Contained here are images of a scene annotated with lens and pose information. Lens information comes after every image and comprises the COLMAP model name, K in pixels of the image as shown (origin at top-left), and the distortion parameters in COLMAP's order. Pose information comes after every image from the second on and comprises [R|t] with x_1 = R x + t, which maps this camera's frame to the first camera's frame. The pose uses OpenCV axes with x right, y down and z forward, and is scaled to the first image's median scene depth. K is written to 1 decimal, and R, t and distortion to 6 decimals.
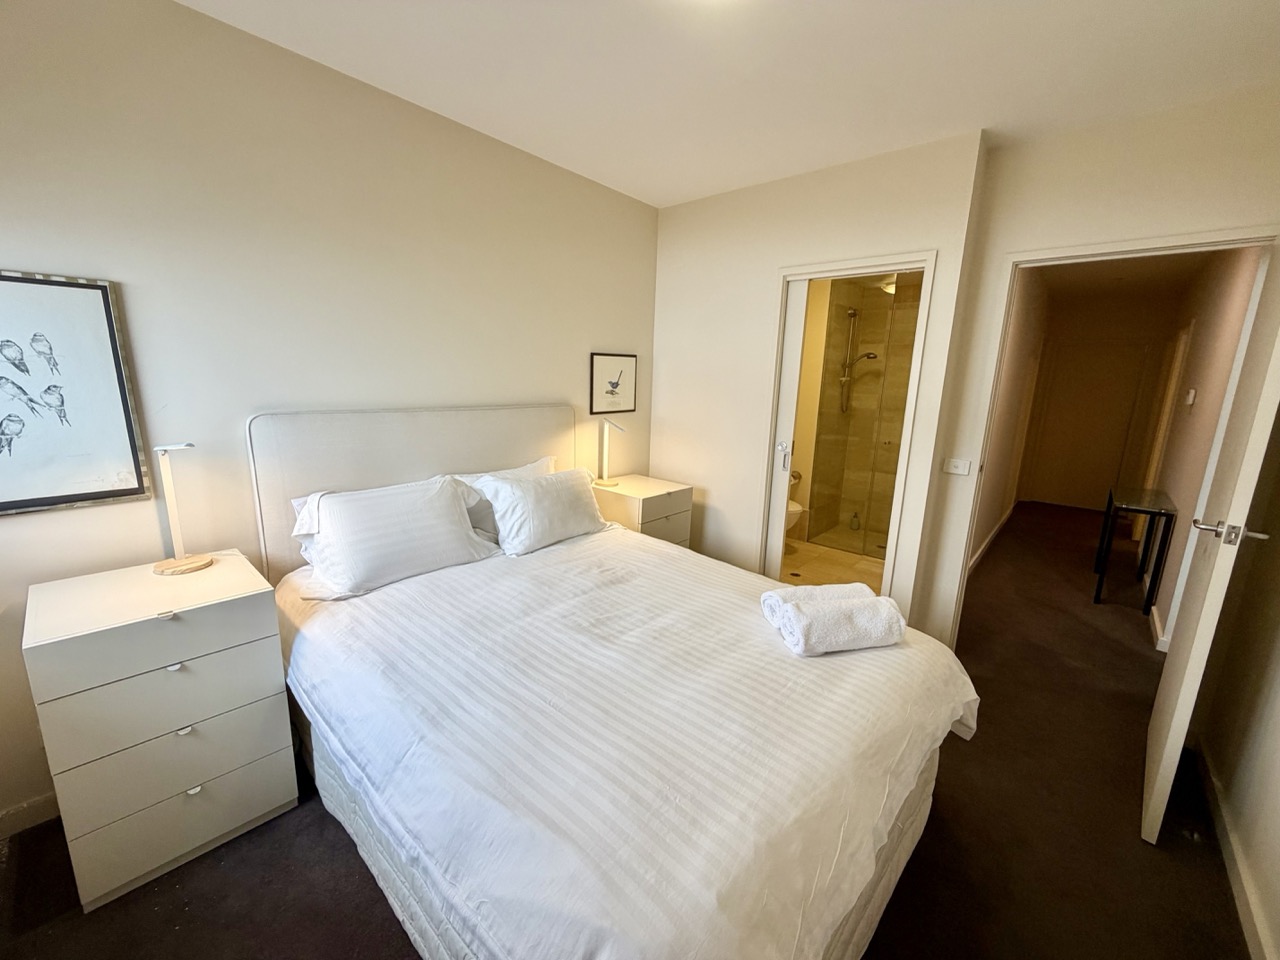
lens RADIAL K [[507.7, 0, 636.7], [0, 507.7, 478.7], [0, 0, 1]] dist [-0.002131, 0.000164]
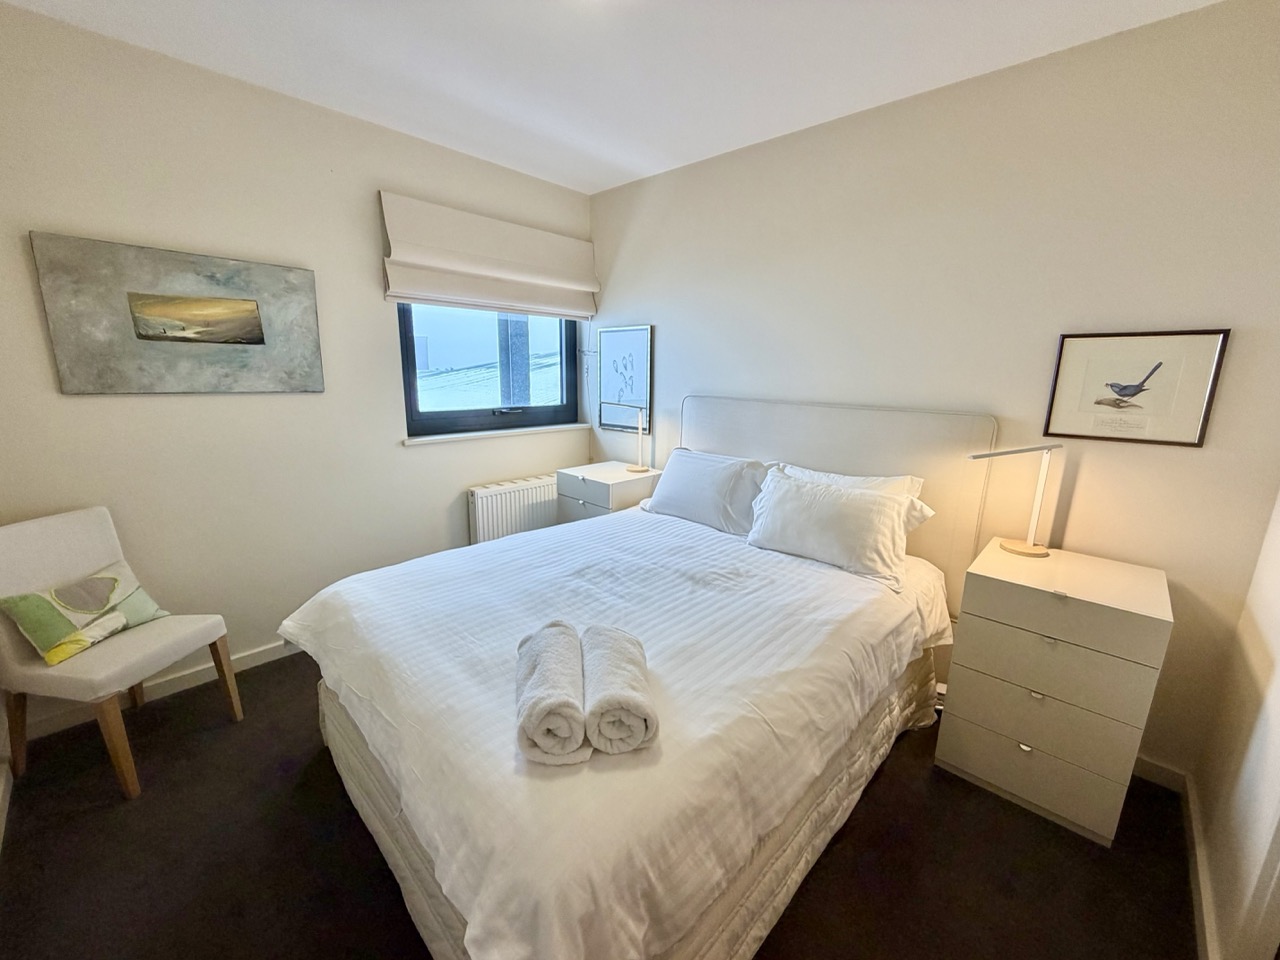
lens RADIAL K [[507.7, 0, 636.7], [0, 507.7, 478.7], [0, 0, 1]] dist [-0.002131, 0.000164]
pose [[-0.045253, 0.185823, -0.981541, 0.723158], [-0.217755, 0.957086, 0.191233, -0.115882], [0.974954, 0.222389, -0.002847, 0.710345]]
